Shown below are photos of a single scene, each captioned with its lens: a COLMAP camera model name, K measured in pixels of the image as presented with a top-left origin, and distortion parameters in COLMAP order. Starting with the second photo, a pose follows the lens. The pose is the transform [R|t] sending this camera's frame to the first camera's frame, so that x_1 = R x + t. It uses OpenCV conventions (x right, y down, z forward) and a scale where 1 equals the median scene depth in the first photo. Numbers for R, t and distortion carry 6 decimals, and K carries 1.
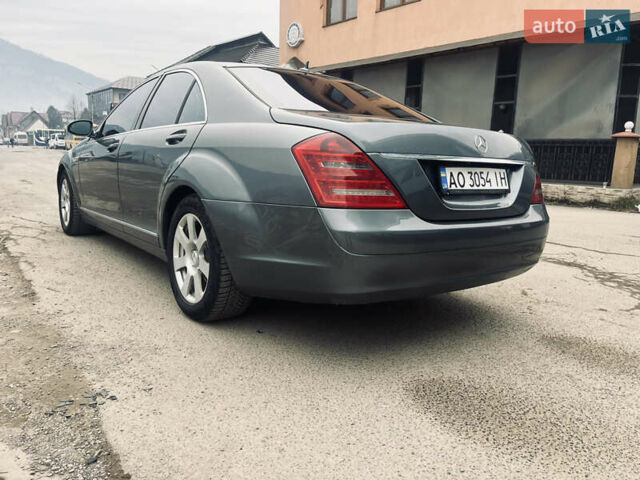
lens RADIAL K [[485.8, 0, 320.0], [0, 485.8, 240.0], [0, 0, 1]] dist [0.005936, -0.008989]
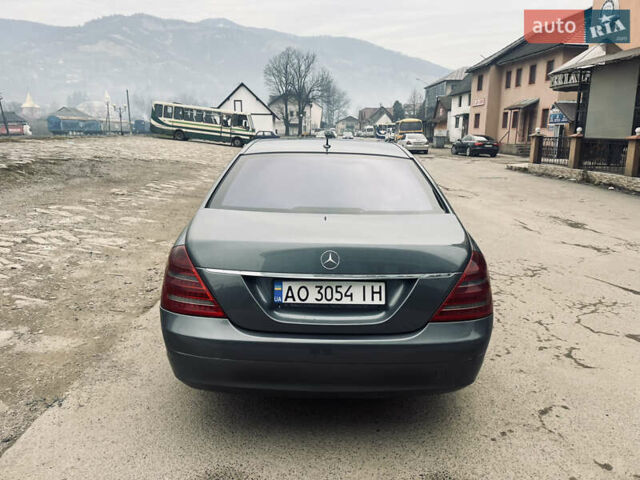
lens RADIAL K [[485.8, 0, 320.0], [0, 485.8, 240.0], [0, 0, 1]] dist [0.005936, -0.008989]
pose [[0.791318, 0.101401, -0.602938, 0.886675], [-0.084249, 0.994828, 0.056737, -0.285335], [0.605573, 0.005900, 0.795768, 0.195900]]
